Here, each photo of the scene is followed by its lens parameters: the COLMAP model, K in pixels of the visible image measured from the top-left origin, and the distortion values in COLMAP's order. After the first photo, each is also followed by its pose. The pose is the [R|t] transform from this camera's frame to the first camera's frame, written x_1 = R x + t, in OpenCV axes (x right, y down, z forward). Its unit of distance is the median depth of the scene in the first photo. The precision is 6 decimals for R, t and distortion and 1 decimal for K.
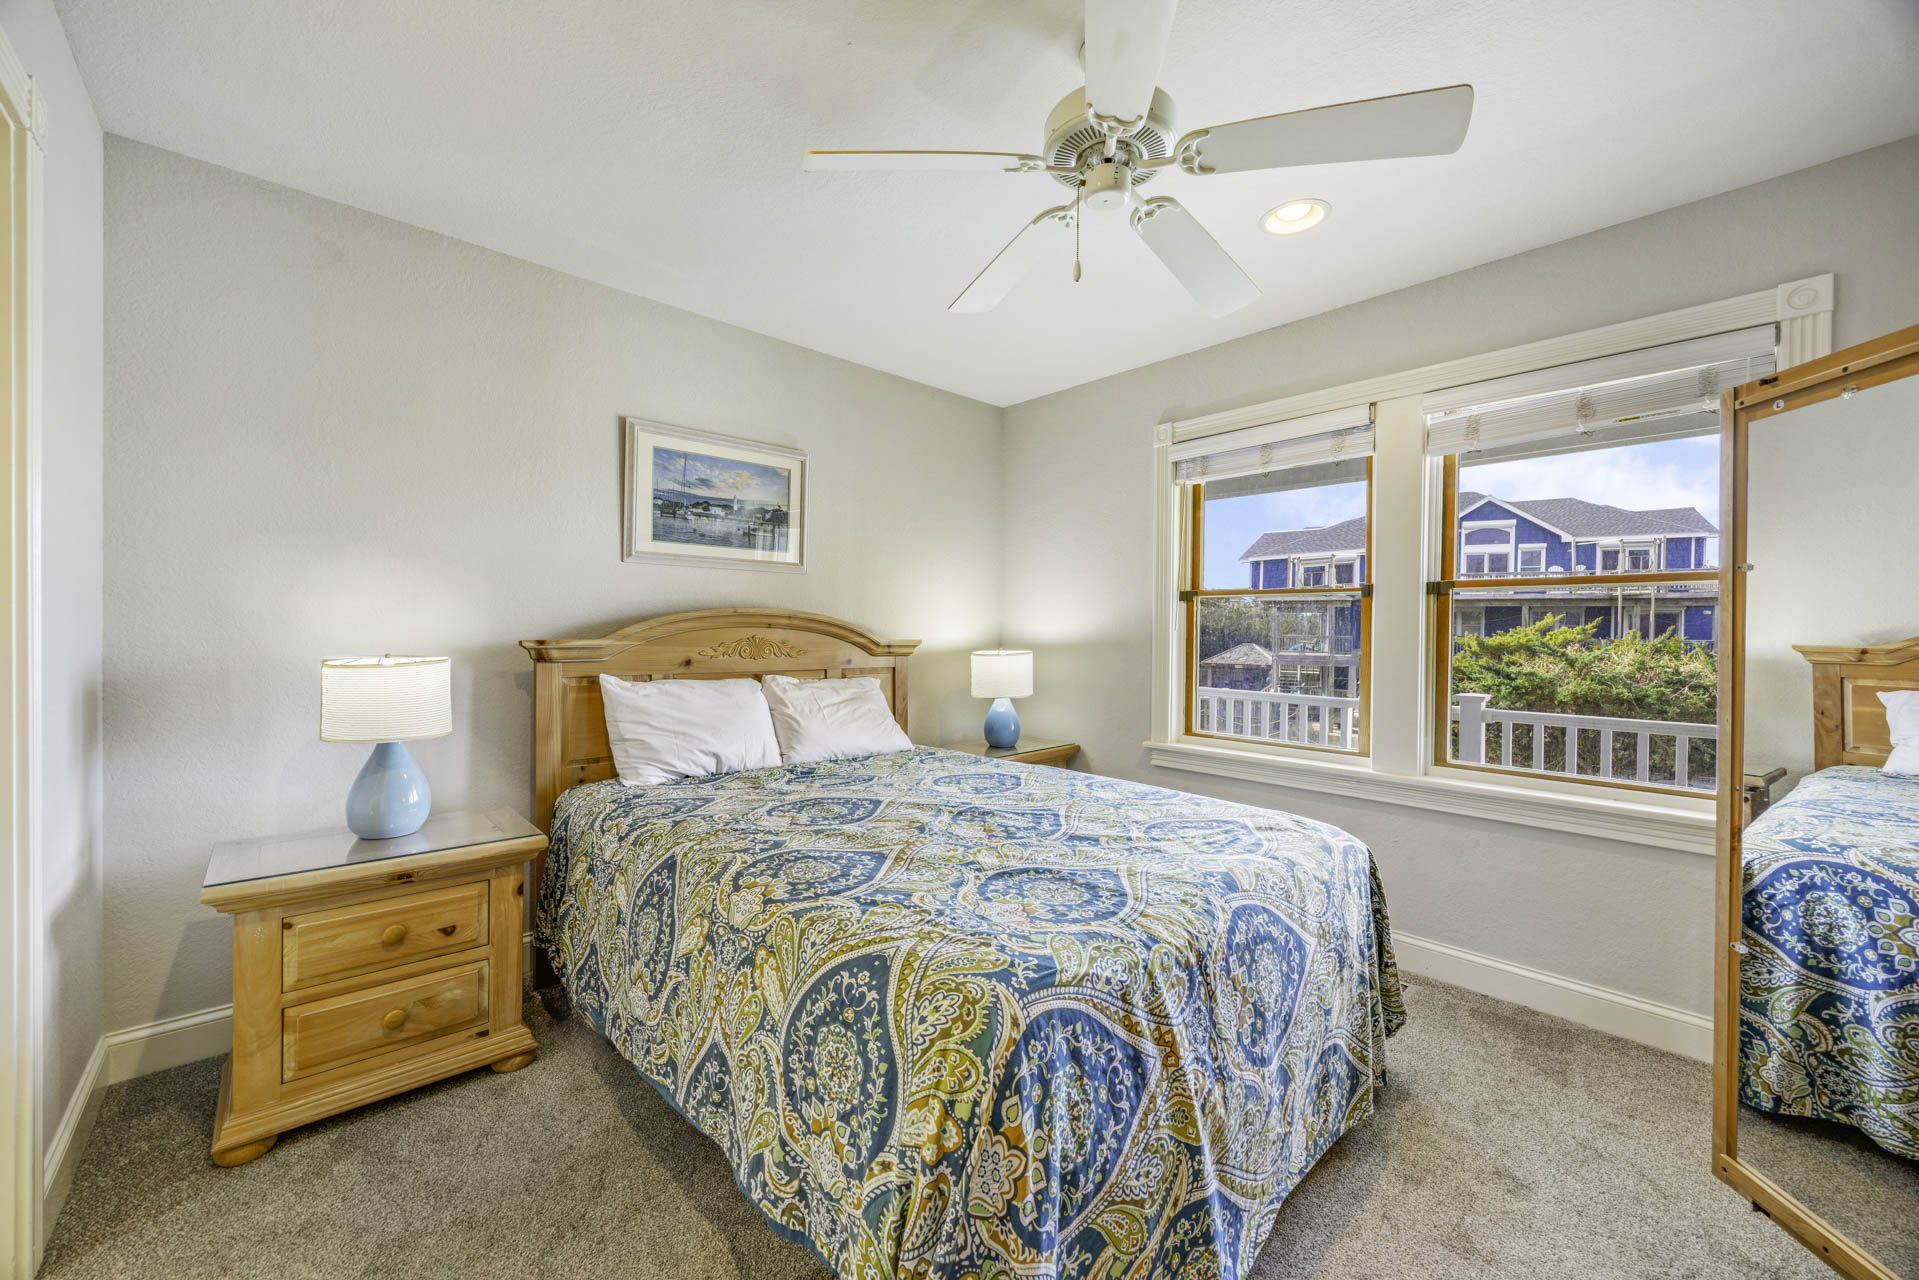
lens RADIAL K [[736.8, 0, 957.8], [0, 736.8, 647.2], [0, 0, 1]] dist [-0.003065, -0.000129]
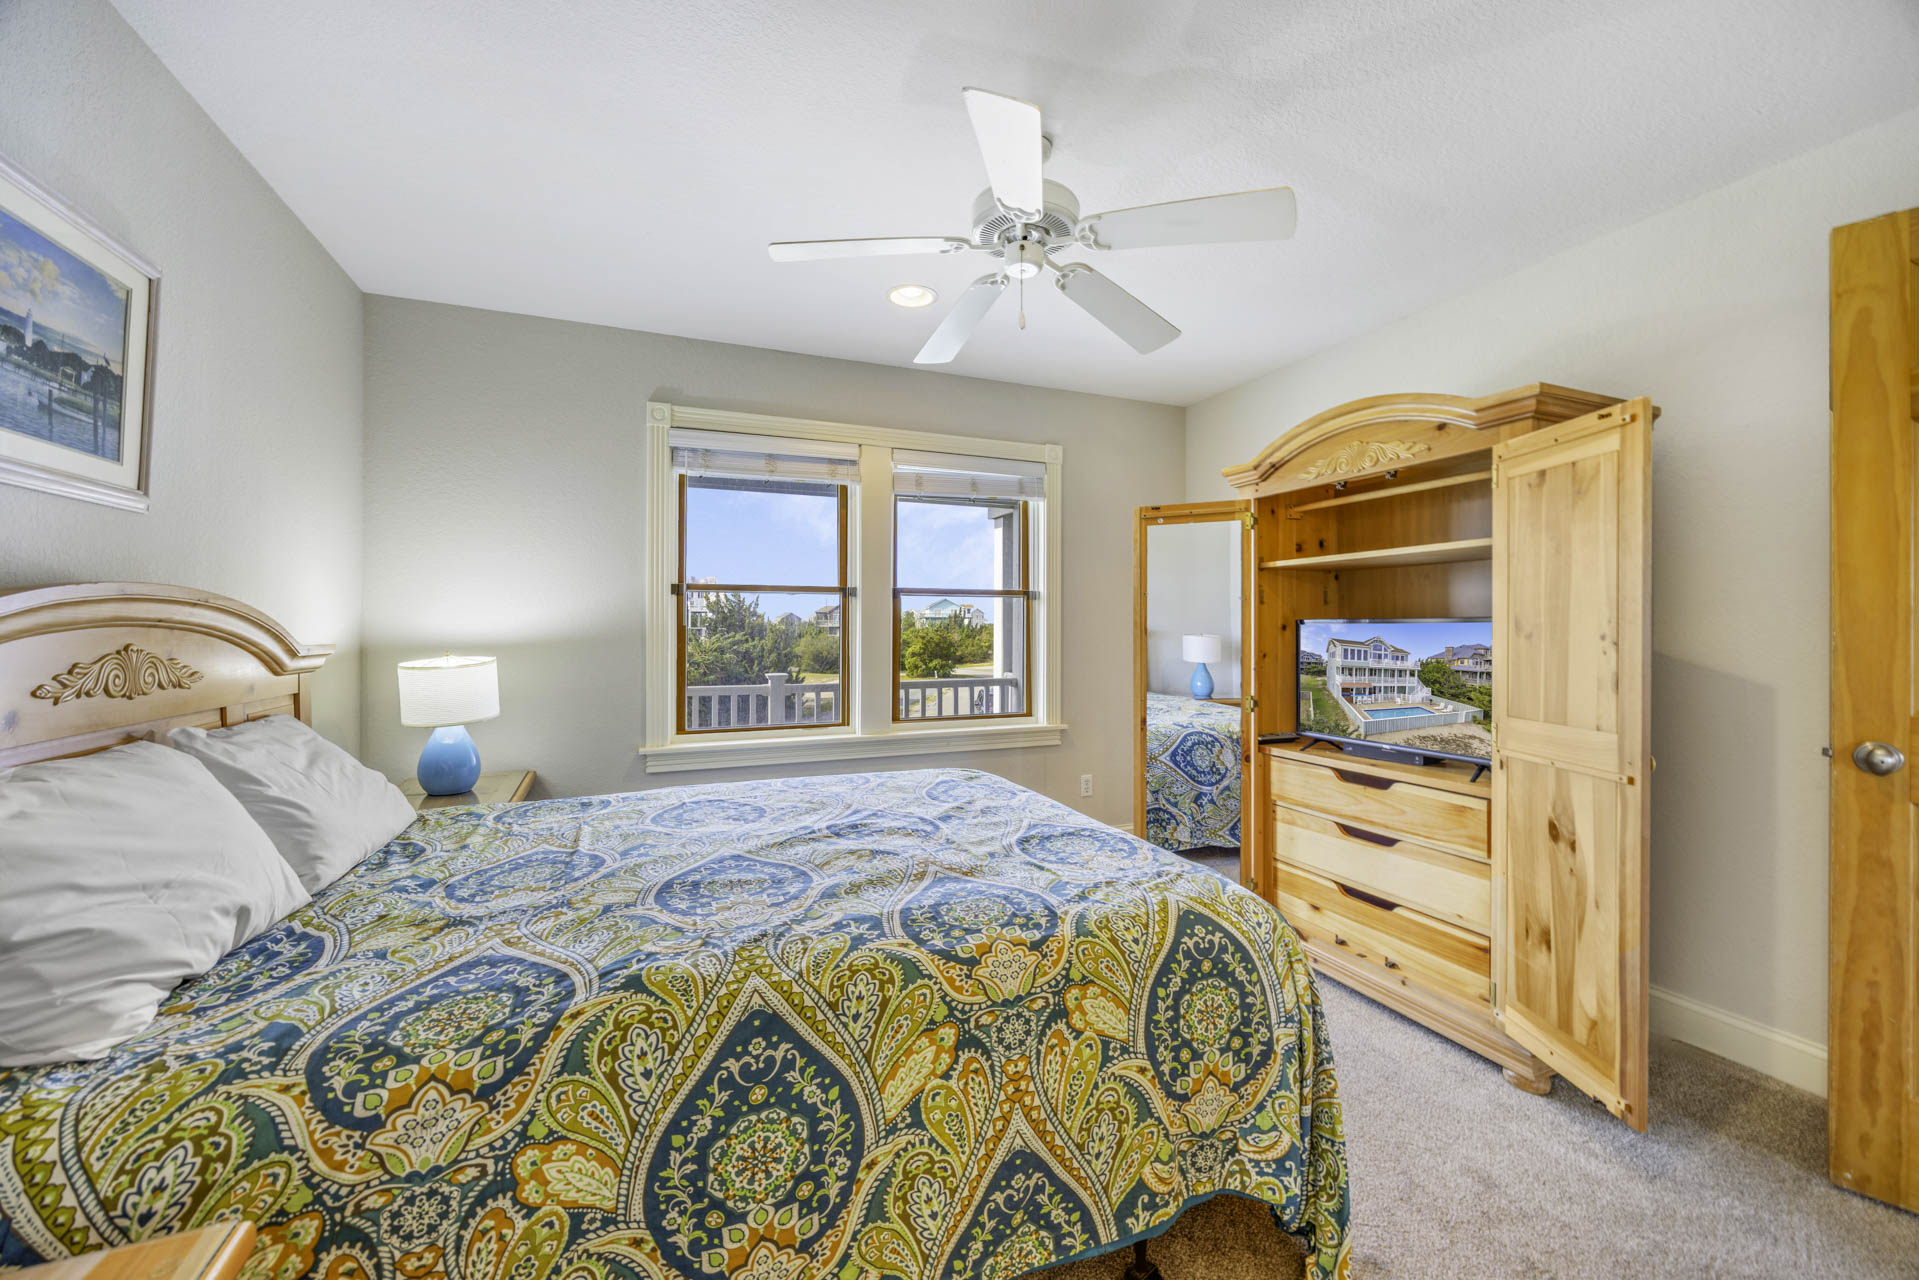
lens RADIAL K [[736.8, 0, 956.2], [0, 736.8, 635.3], [0, 0, 1]] dist [-0.003065, -0.000129]
pose [[0.342050, -0.021715, 0.939431, -0.834114], [0.023910, 0.999610, 0.014400, -0.025807], [-0.939377, 0.017537, 0.342436, 0.597061]]
